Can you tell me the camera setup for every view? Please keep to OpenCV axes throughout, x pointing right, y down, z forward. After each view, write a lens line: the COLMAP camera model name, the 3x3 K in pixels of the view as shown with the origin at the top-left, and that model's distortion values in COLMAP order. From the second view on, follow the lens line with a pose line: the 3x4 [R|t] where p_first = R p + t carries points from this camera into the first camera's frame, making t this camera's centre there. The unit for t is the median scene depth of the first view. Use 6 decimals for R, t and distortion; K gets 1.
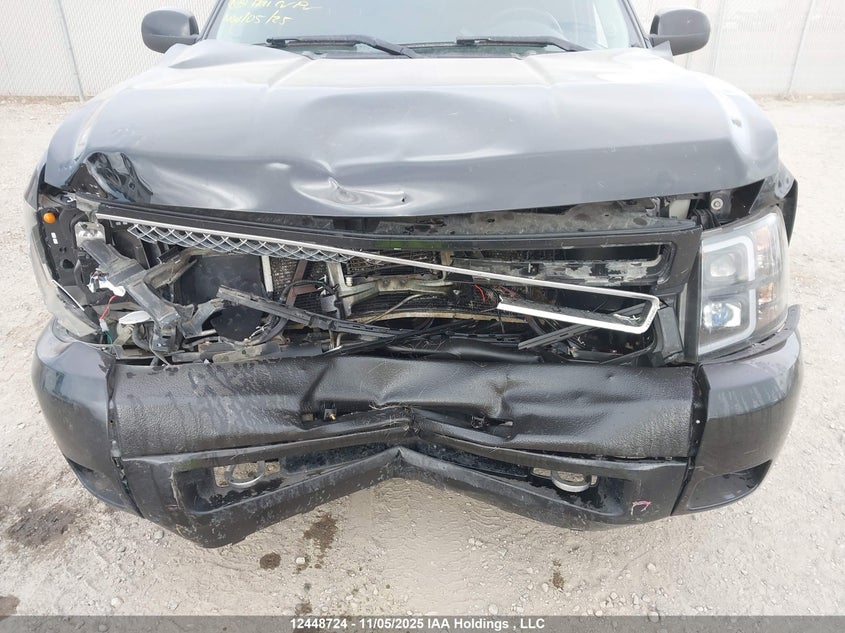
lens RADIAL K [[666.5, 0, 424.5], [0, 666.5, 319.3], [0, 0, 1]] dist [0.008630, -0.014642]
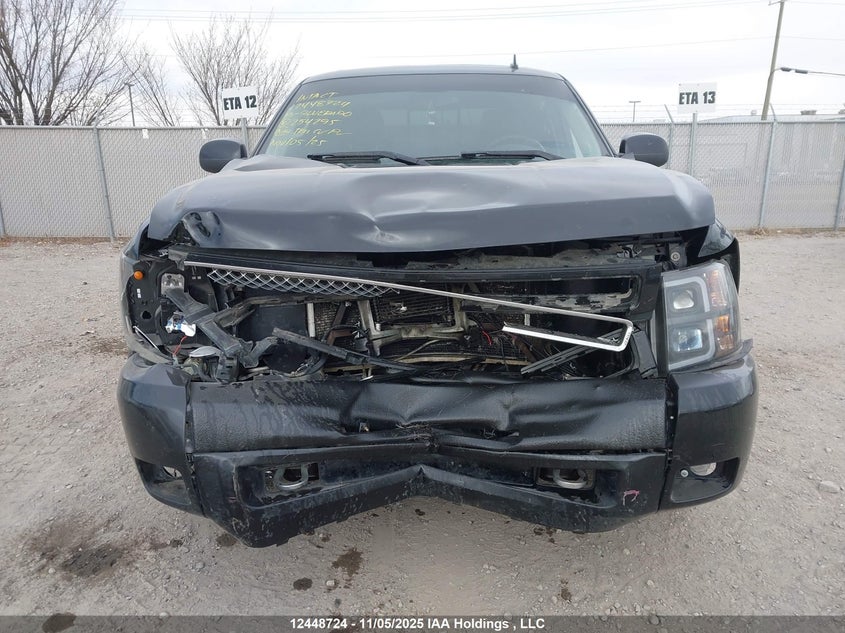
lens RADIAL K [[666.5, 0, 420.6], [0, 666.5, 314.2], [0, 0, 1]] dist [0.008630, -0.014642]
pose [[0.999963, -0.007932, -0.003370, -0.033968], [0.006977, 0.974651, -0.223621, 0.198845], [0.005058, 0.223589, 0.974670, -0.188545]]
